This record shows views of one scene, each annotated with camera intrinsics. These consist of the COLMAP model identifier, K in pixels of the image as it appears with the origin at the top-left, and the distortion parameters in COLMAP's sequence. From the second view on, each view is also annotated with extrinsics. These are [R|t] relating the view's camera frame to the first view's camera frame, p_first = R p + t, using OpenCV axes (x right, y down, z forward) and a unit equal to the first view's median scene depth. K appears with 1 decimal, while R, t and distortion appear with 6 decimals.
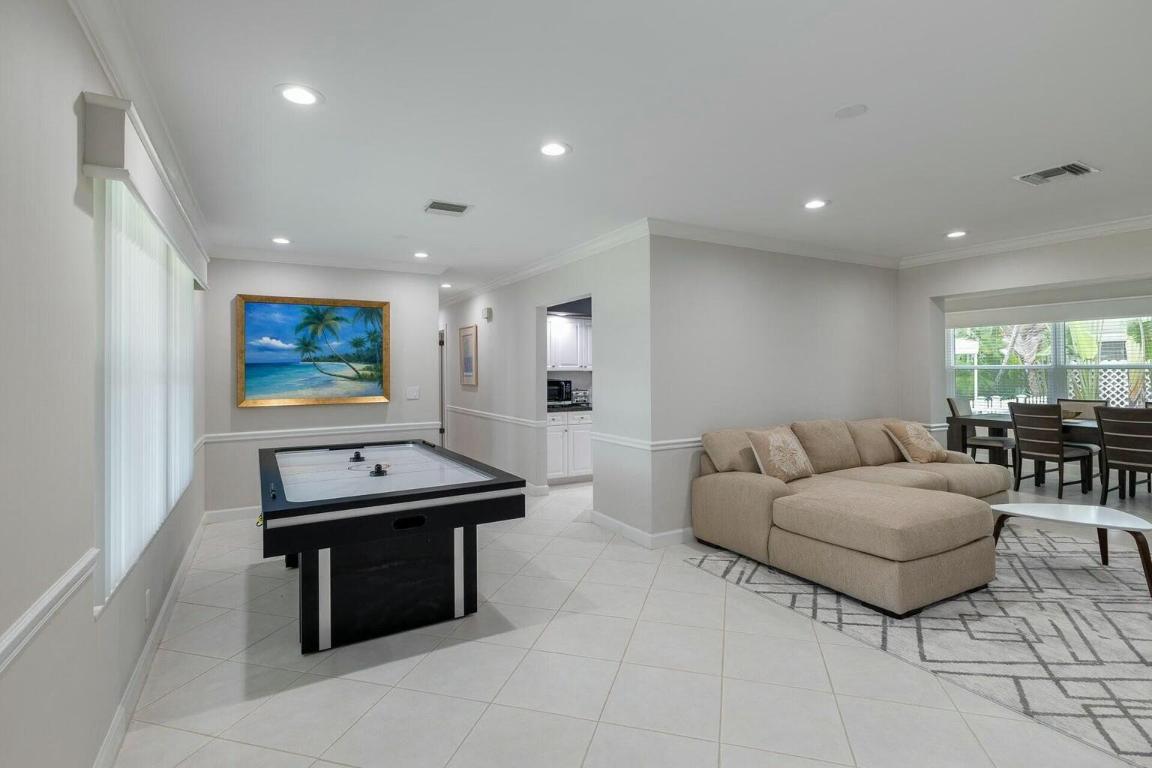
lens RADIAL K [[555.5, 0, 576.0], [0, 555.5, 384.0], [0, 0, 1]] dist [0.001192, -0.000065]
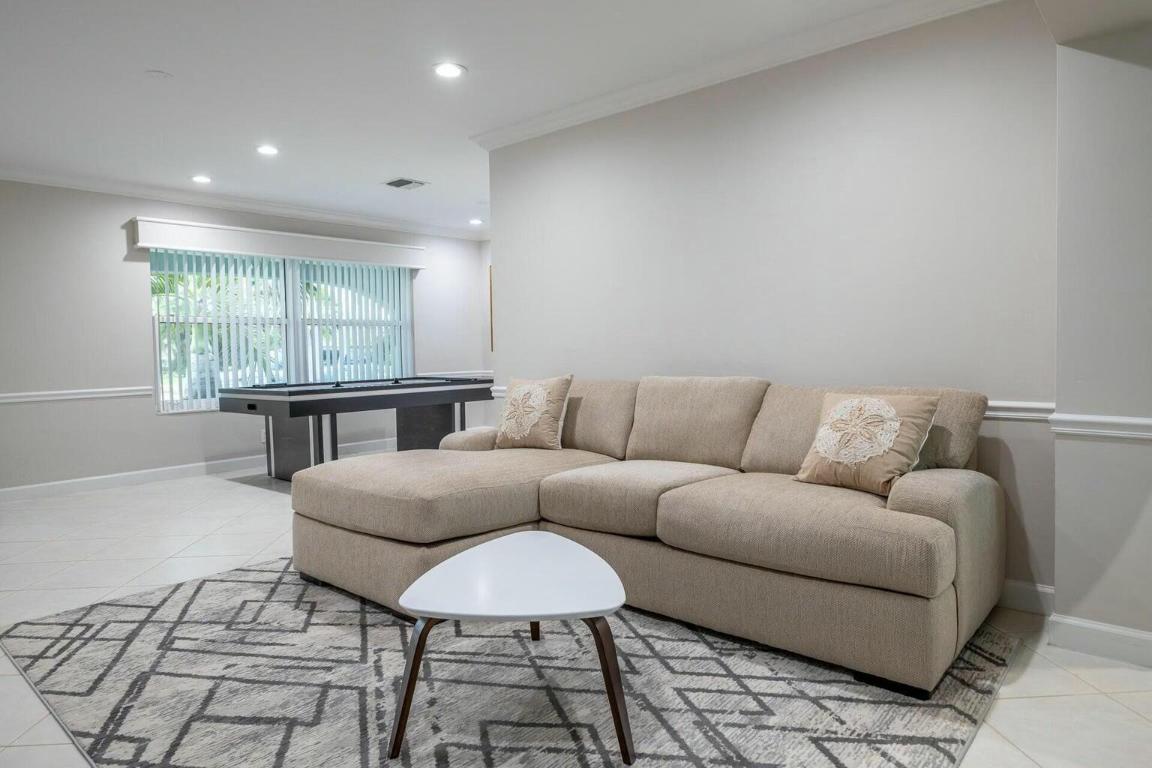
lens RADIAL K [[708.9, 0, 576.0], [0, 708.9, 384.0], [0, 0, 1]] dist [-0.005413, -0.004045]
pose [[0.341929, 0.050086, -0.938390, 1.803822], [-0.012335, 0.998732, 0.048812, 0.067778], [0.939645, -0.005115, 0.342113, 1.061993]]
